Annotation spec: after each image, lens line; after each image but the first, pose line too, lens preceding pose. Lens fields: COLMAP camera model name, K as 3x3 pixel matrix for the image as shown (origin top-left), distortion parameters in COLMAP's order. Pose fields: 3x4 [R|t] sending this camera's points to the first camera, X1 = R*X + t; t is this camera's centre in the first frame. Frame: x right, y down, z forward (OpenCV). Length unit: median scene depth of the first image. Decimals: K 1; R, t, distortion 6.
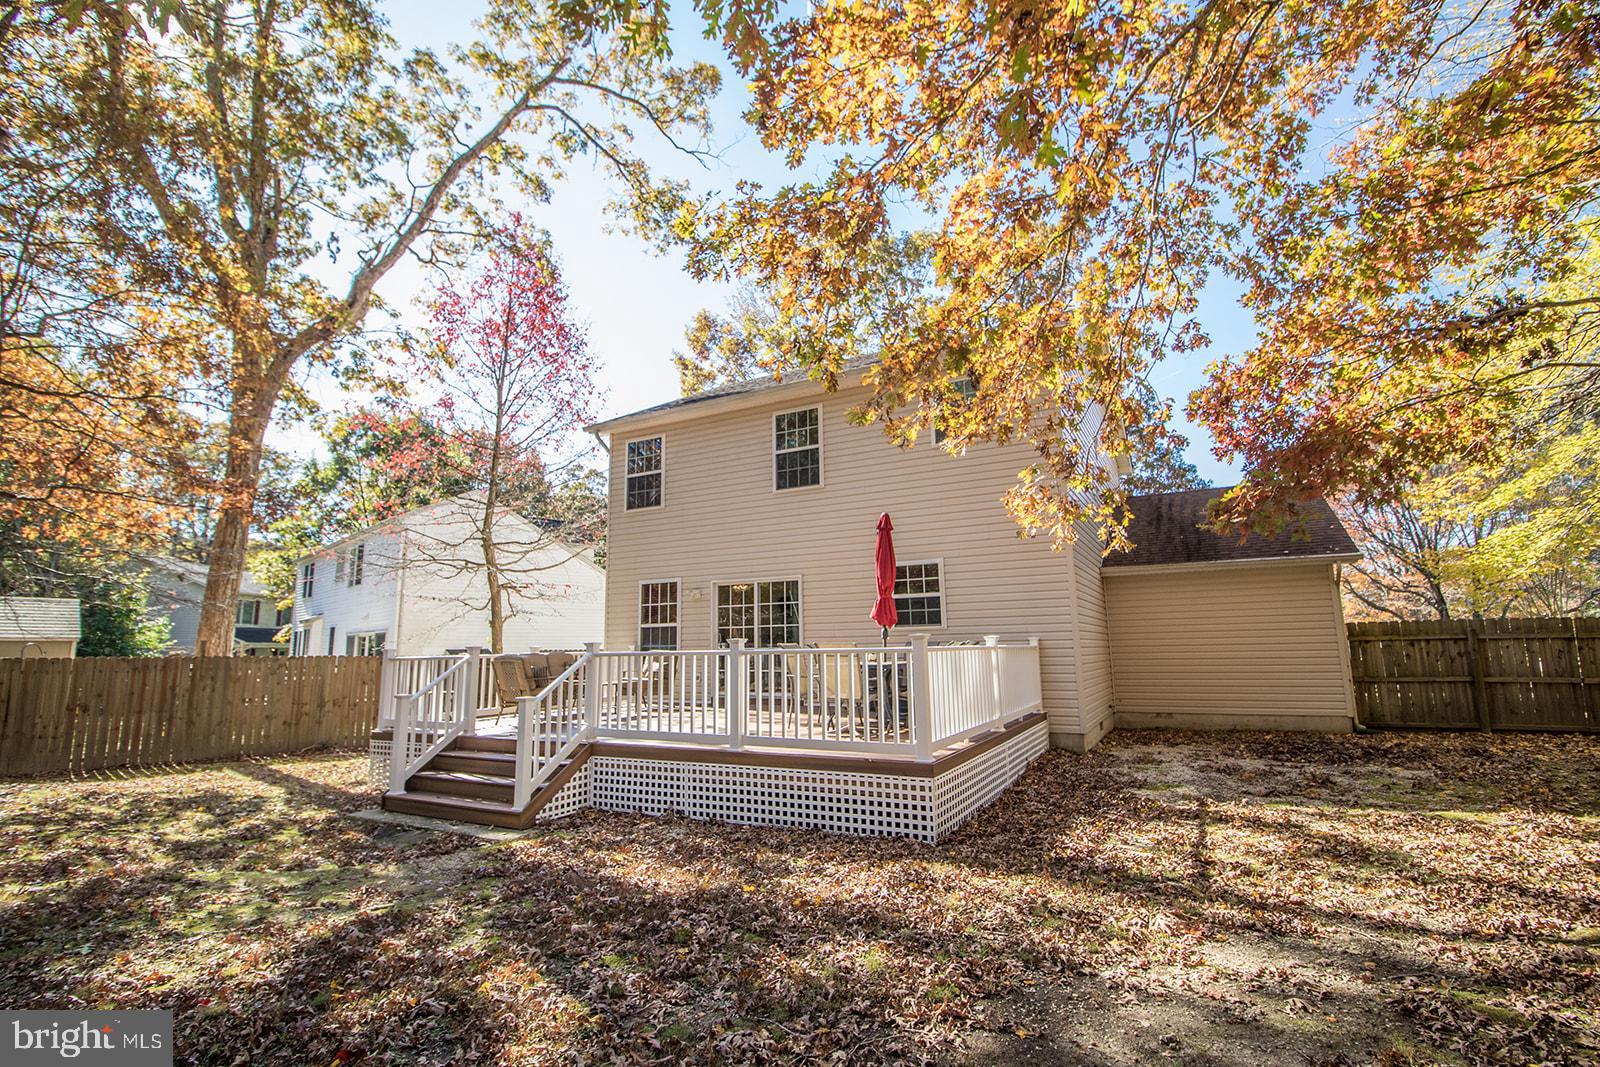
lens RADIAL K [[737.8, 0, 800.0], [0, 737.8, 533.5], [0, 0, 1]] dist [-0.000056, -0.000005]
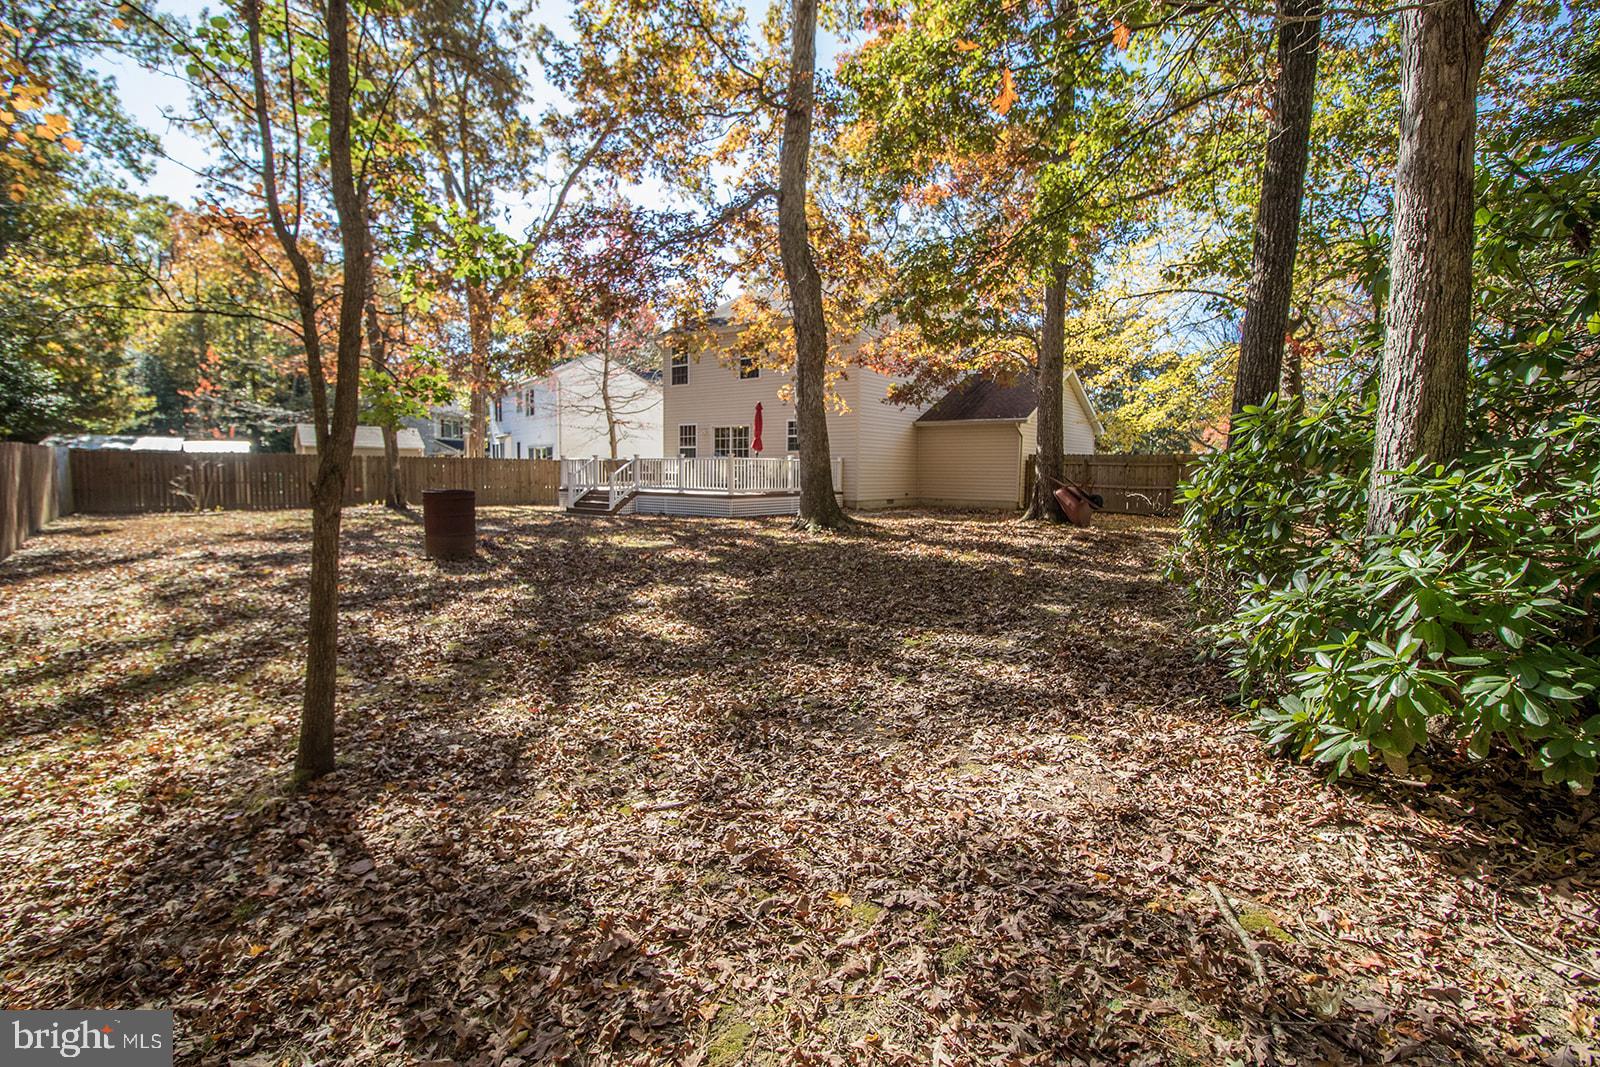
lens RADIAL K [[754.8, 0, 800.0], [0, 754.8, 533.5], [0, 0, 1]] dist [-0.000914, -0.000230]
pose [[0.984009, 0.041122, -0.173308, 0.494165], [0.001876, 0.970538, 0.240939, -0.145750], [0.178110, -0.237411, 0.954941, -0.981961]]
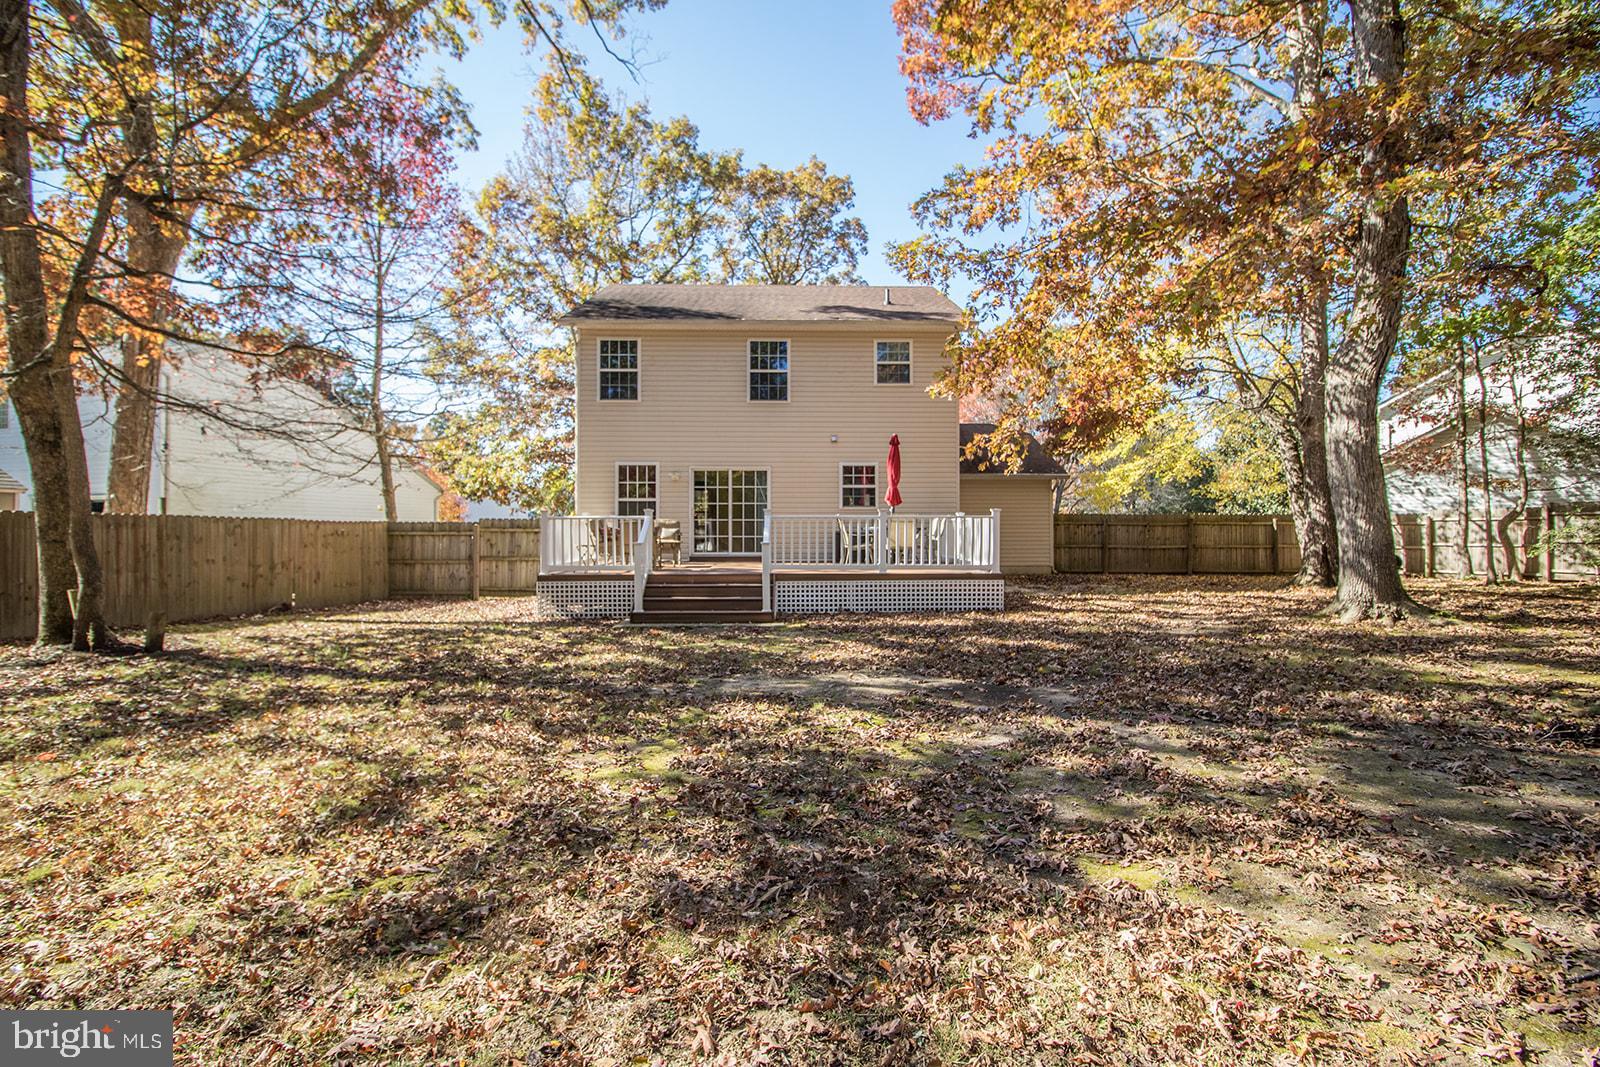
lens RADIAL K [[754.8, 0, 800.0], [0, 754.8, 533.5], [0, 0, 1]] dist [-0.000914, -0.000230]
pose [[0.865556, 0.015303, 0.500578, -0.625756], [-0.089159, 0.988275, 0.123953, 0.000624], [-0.492812, -0.151919, 0.856771, -0.226093]]
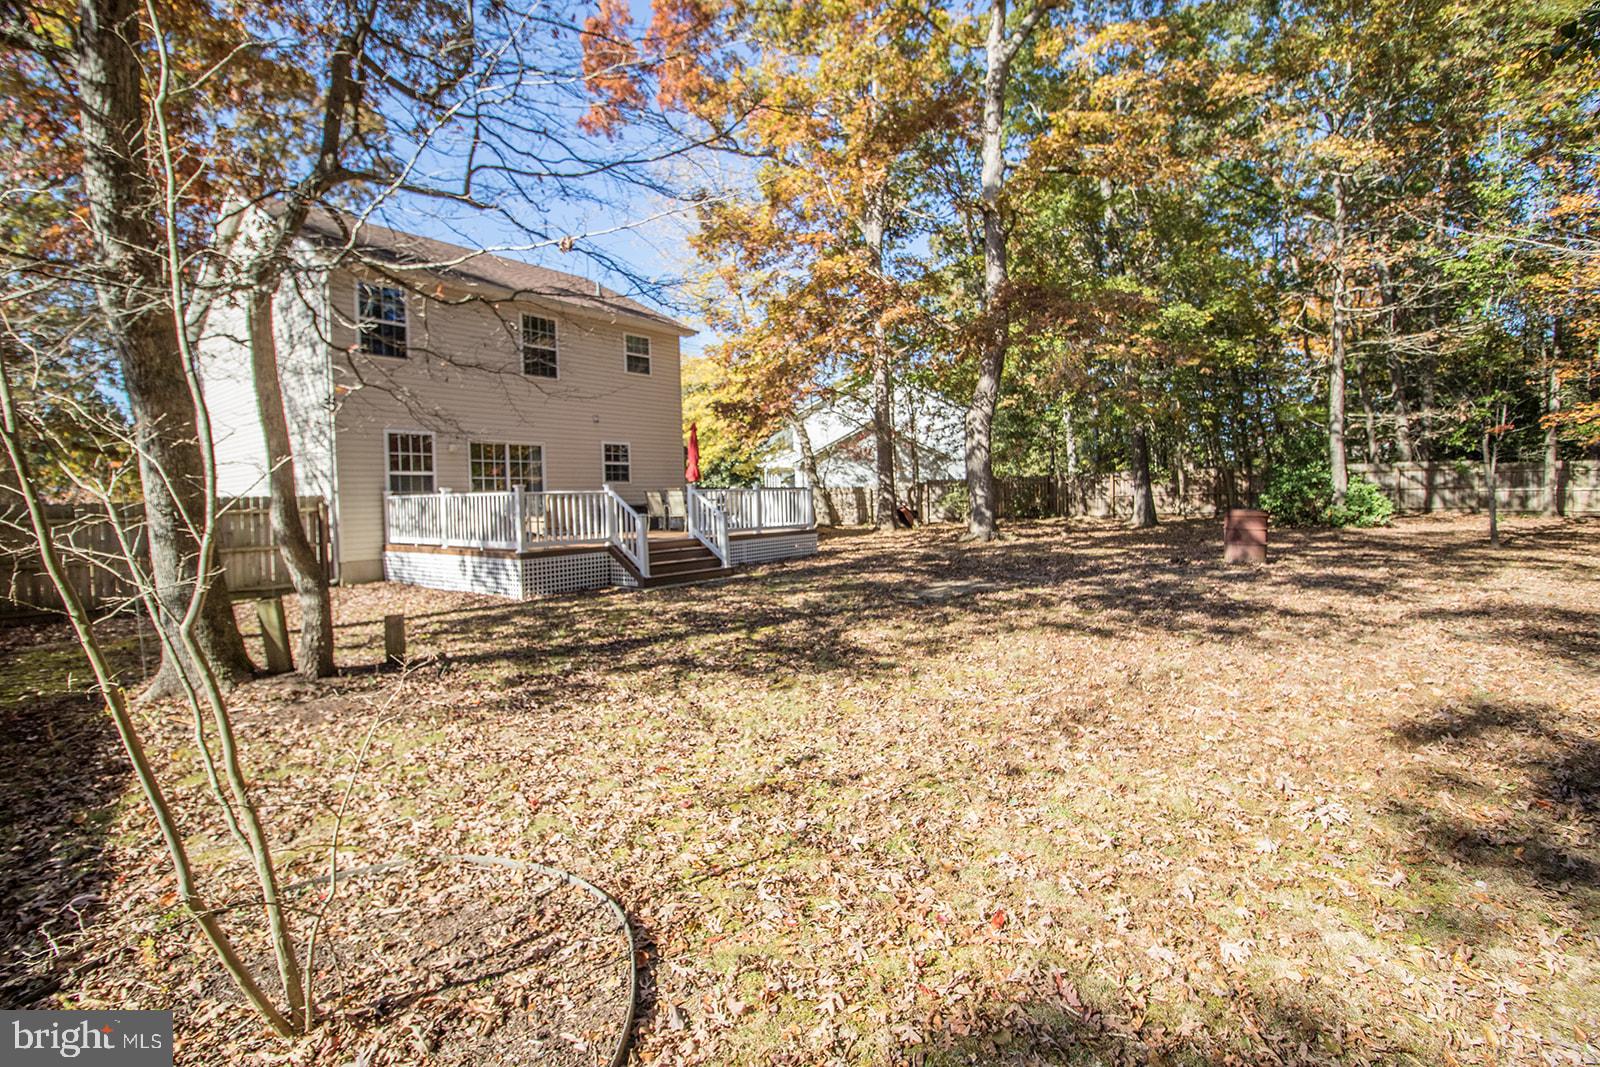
lens RADIAL K [[754.8, 0, 800.0], [0, 754.8, 533.5], [0, 0, 1]] dist [-0.000914, -0.000230]
pose [[0.193373, -0.035839, 0.980471, -1.264441], [-0.135986, 0.988708, 0.062960, 0.069010], [-0.971656, -0.145505, 0.186316, 0.239225]]
